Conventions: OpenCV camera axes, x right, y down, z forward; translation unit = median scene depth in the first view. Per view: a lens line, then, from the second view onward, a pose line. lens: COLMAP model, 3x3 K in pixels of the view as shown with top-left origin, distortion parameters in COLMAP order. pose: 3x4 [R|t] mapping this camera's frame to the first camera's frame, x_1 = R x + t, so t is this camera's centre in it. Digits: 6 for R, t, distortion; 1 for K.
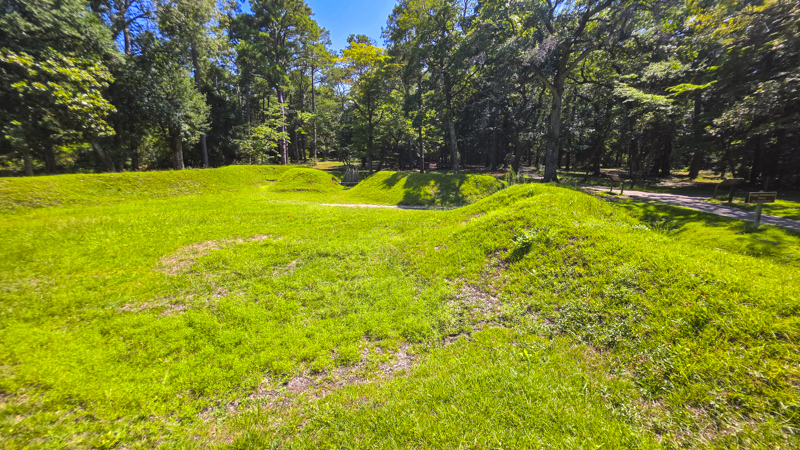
lens RADIAL K [[320.6, 0, 399.4], [0, 320.6, 225.3], [0, 0, 1]] dist [0.002373, -0.000766]
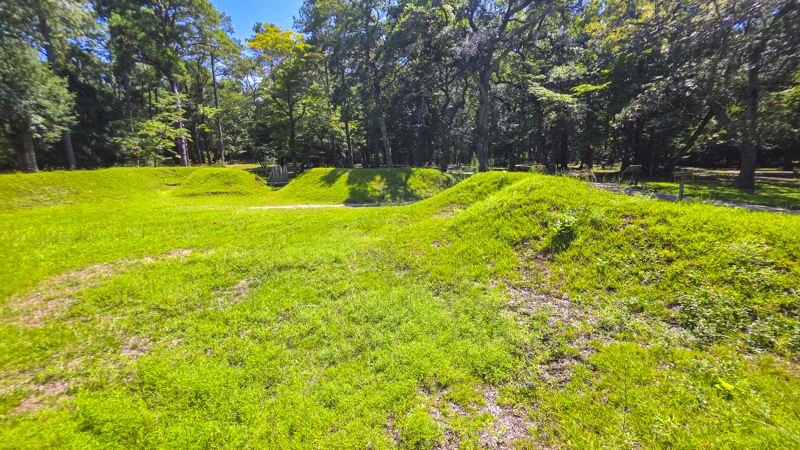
lens RADIAL K [[320.6, 0, 399.6], [0, 320.6, 225.6], [0, 0, 1]] dist [0.002373, -0.000766]
pose [[0.967015, -0.069377, 0.245090, -0.057979], [0.070899, 0.997480, 0.002617, 0.004488], [-0.244654, 0.014846, 0.969497, 0.079556]]
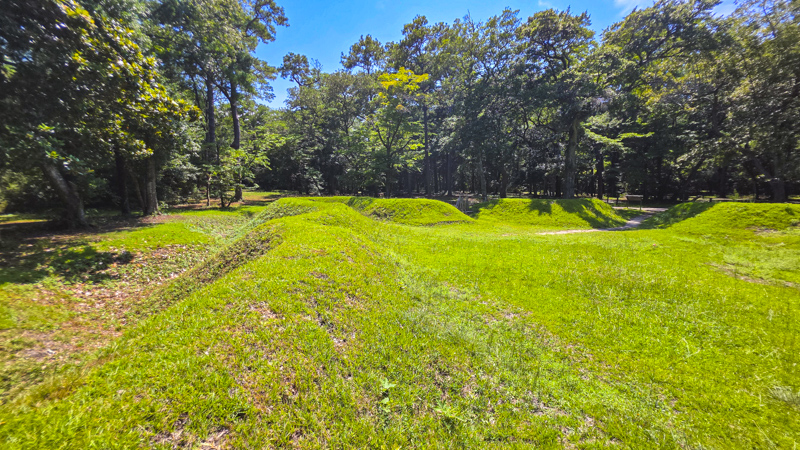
lens RADIAL K [[320.6, 0, 397.9], [0, 320.6, 220.5], [0, 0, 1]] dist [0.002373, -0.000766]
pose [[0.879070, -0.065947, 0.472109, -0.815691], [0.110583, 0.991579, -0.067397, -0.067007], [-0.463689, 0.111454, 0.878960, 0.266289]]
